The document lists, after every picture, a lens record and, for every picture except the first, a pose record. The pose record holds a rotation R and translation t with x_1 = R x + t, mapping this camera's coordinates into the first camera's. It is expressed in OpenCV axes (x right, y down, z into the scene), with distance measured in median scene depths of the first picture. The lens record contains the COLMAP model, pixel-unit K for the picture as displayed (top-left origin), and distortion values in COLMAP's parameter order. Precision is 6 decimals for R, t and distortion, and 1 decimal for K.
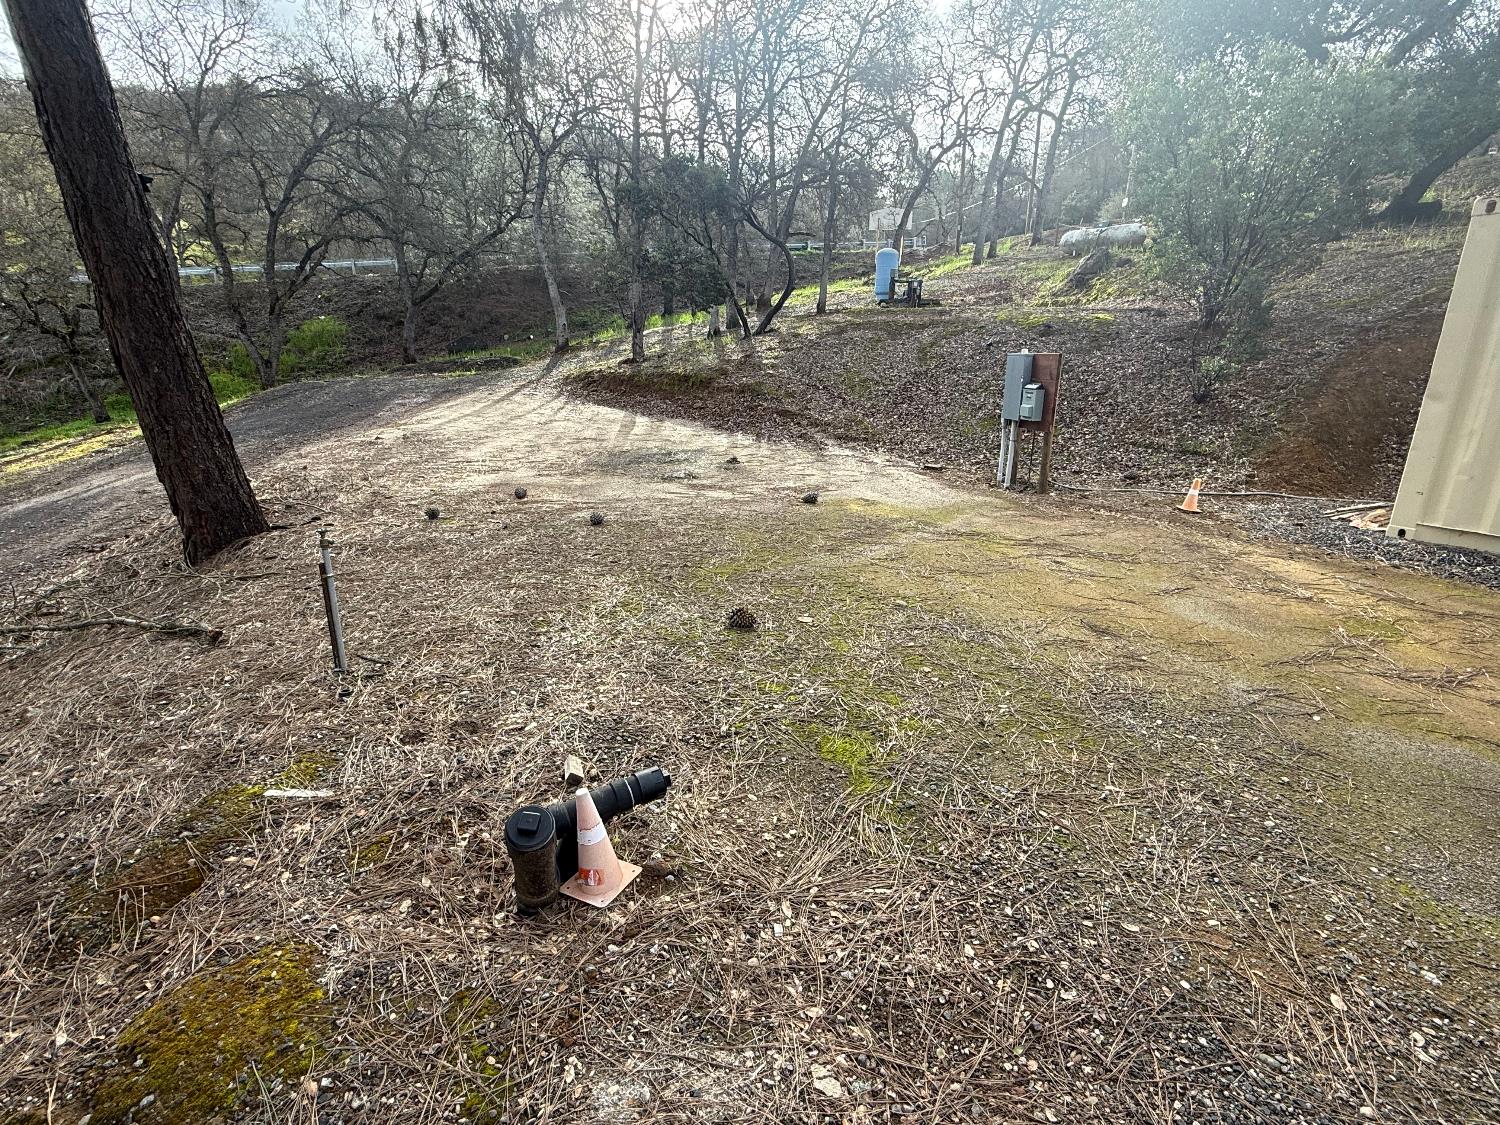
lens RADIAL K [[725.6, 0, 750.0], [0, 725.6, 562.5], [0, 0, 1]] dist [0.000354, 0.000185]
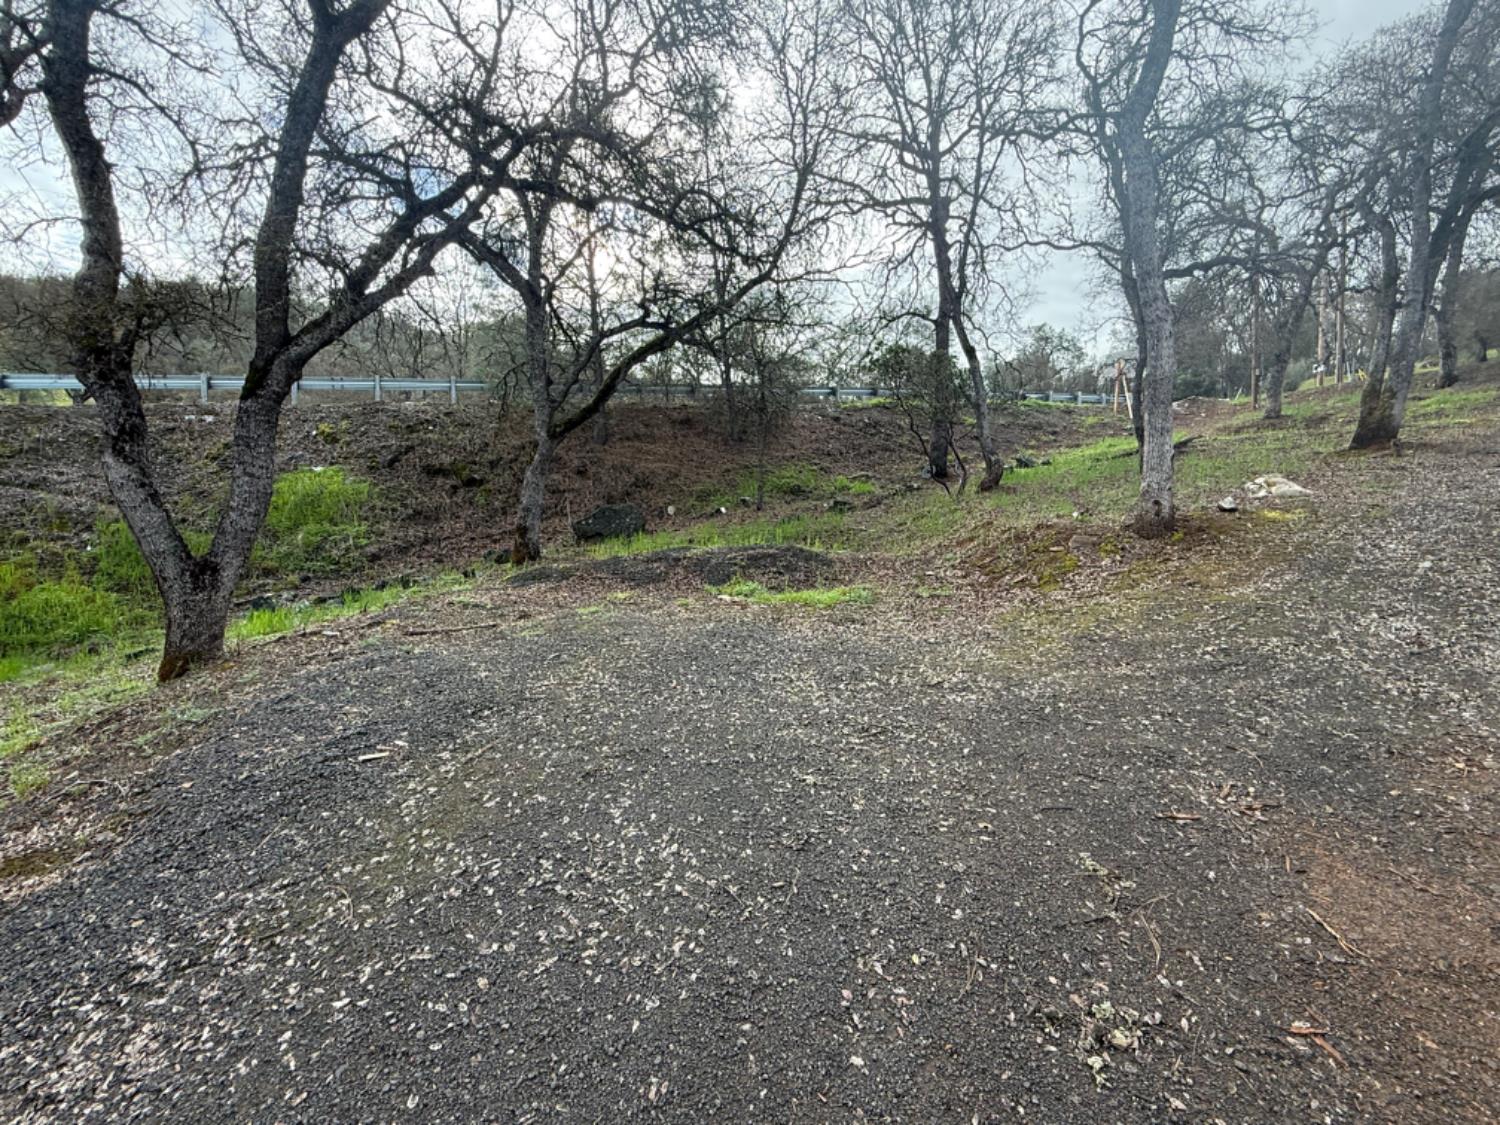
lens RADIAL K [[725.6, 0, 750.0], [0, 725.6, 562.5], [0, 0, 1]] dist [0.000354, 0.000185]
pose [[0.994981, 0.000391, 0.100062, -0.347282], [0.024414, 0.968822, -0.246551, -0.146314], [-0.097039, 0.247757, 0.963950, 0.510902]]
